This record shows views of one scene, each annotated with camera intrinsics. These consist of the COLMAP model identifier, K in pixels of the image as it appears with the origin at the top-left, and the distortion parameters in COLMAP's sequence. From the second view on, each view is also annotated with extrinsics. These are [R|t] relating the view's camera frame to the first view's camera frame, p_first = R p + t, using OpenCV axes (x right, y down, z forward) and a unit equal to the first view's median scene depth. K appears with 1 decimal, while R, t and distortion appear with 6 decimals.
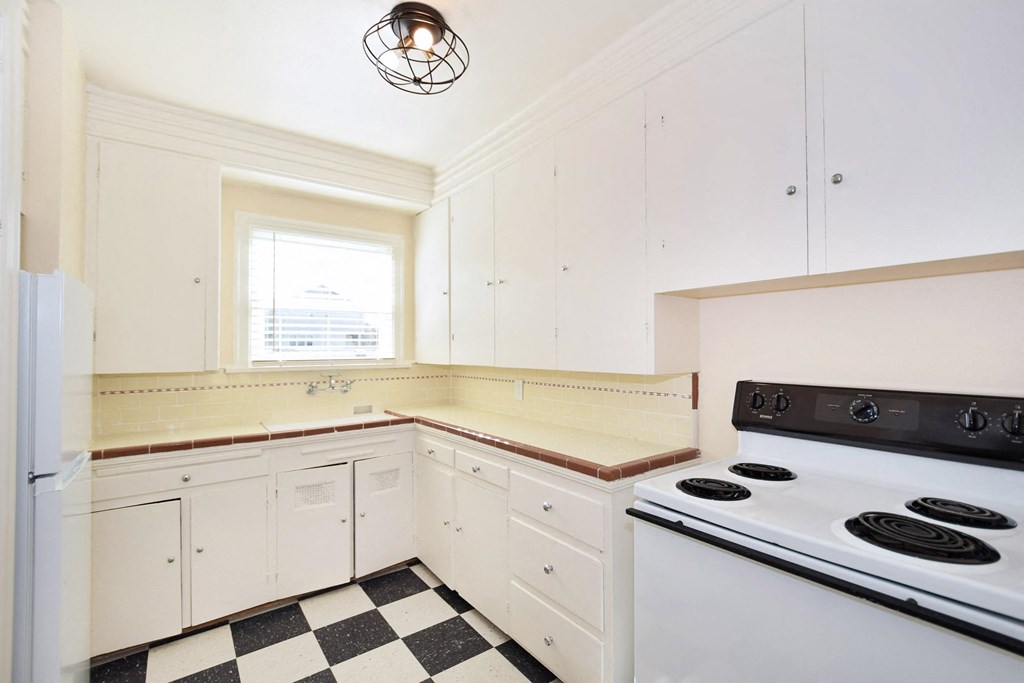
lens RADIAL K [[450.7, 0, 516.2], [0, 450.7, 341.7], [0, 0, 1]] dist [0.009312, -0.010165]
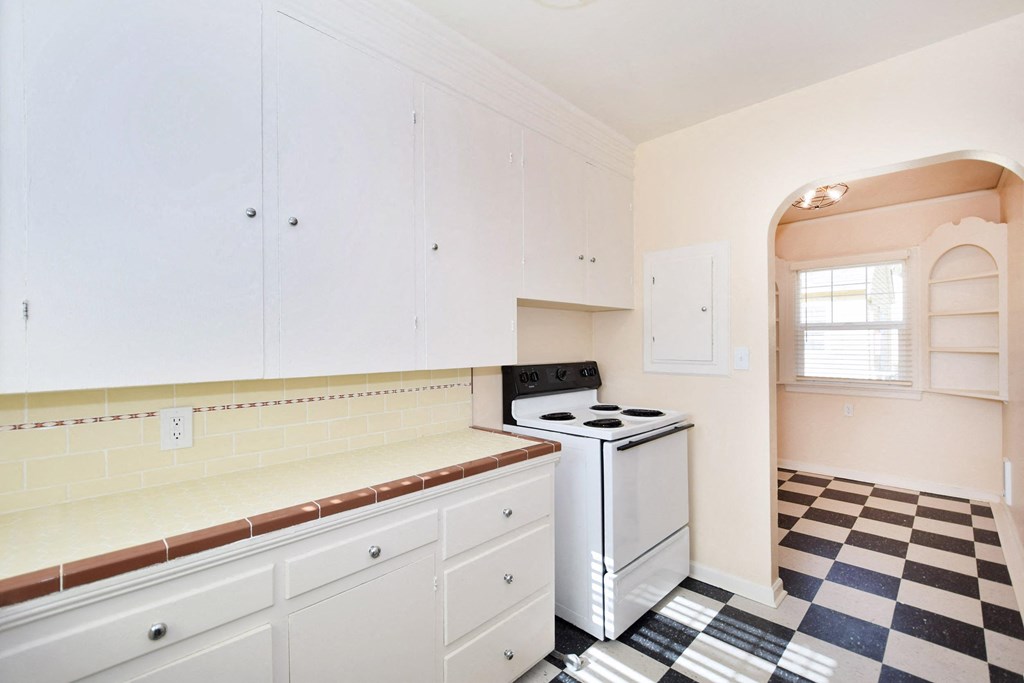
lens RADIAL K [[450.7, 0, 516.2], [0, 450.7, 341.7], [0, 0, 1]] dist [0.009312, -0.010165]
pose [[-0.157141, 0.007083, 0.987551, -0.729879], [-0.009033, 0.999922, -0.008609, 0.017976], [-0.987535, -0.010274, -0.157064, 0.966823]]
